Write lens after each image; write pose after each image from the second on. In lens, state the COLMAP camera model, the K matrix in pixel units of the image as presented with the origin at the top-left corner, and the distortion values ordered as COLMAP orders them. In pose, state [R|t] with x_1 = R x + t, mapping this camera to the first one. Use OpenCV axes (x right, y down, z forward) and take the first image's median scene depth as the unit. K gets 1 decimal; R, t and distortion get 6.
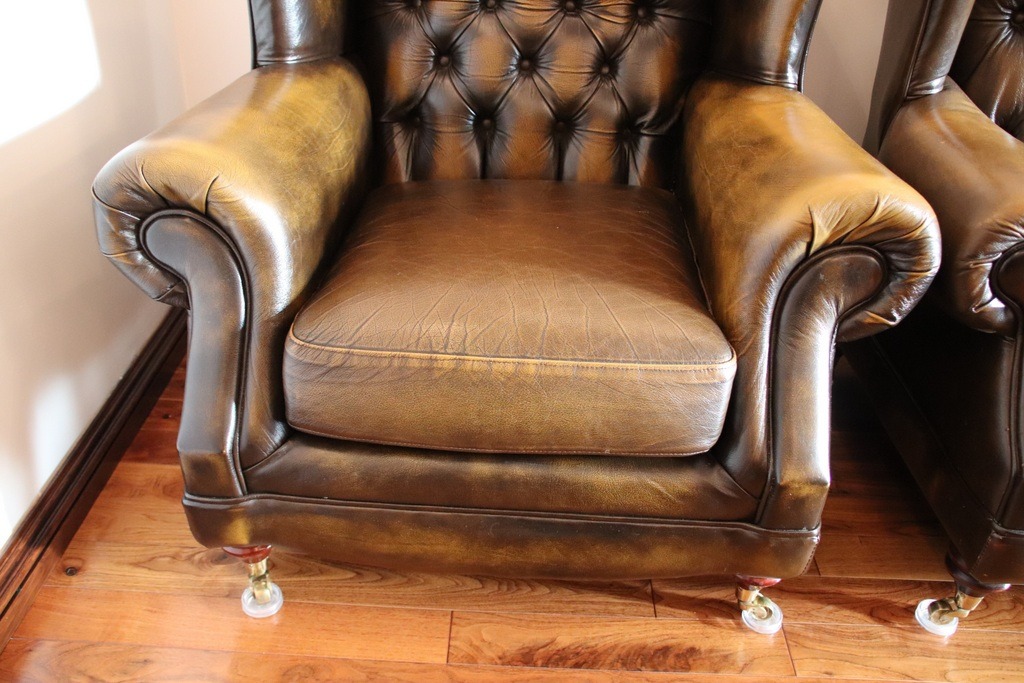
lens RADIAL K [[950.6, 0, 509.4], [0, 950.6, 338.2], [0, 0, 1]] dist [-0.049441, 0.000000]
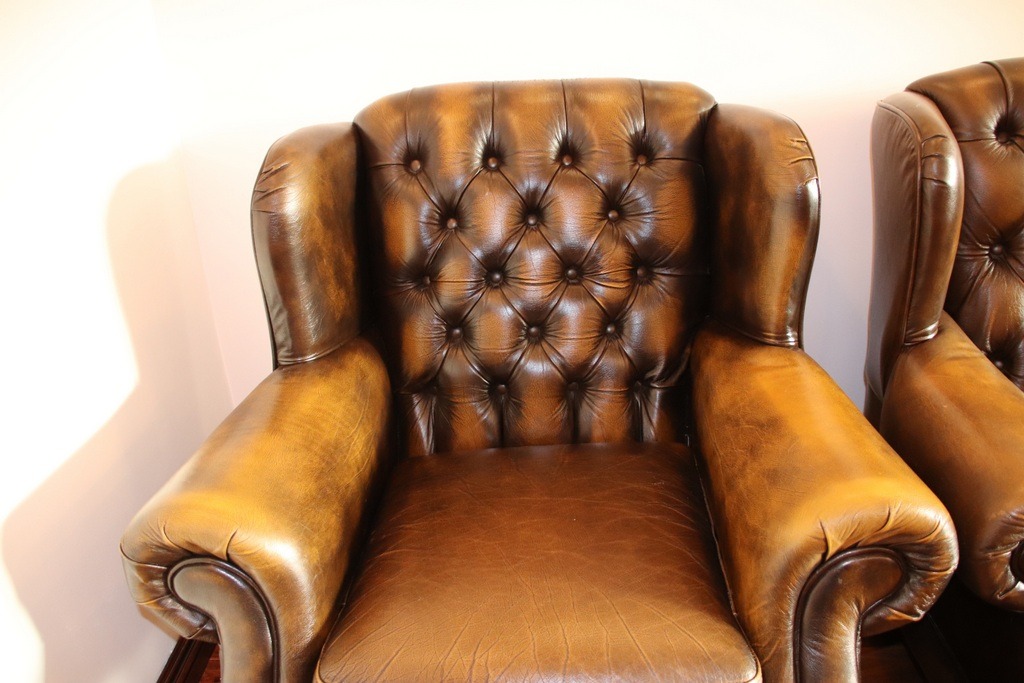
lens RADIAL K [[882.9, 0, 509.8], [0, 882.9, 340.2], [0, 0, 1]] dist [-0.106920, 0.071669]
pose [[0.995778, -0.081121, -0.042971, 0.037741], [0.075798, 0.990628, -0.113626, -0.204911], [0.051786, 0.109889, 0.992594, 0.043449]]
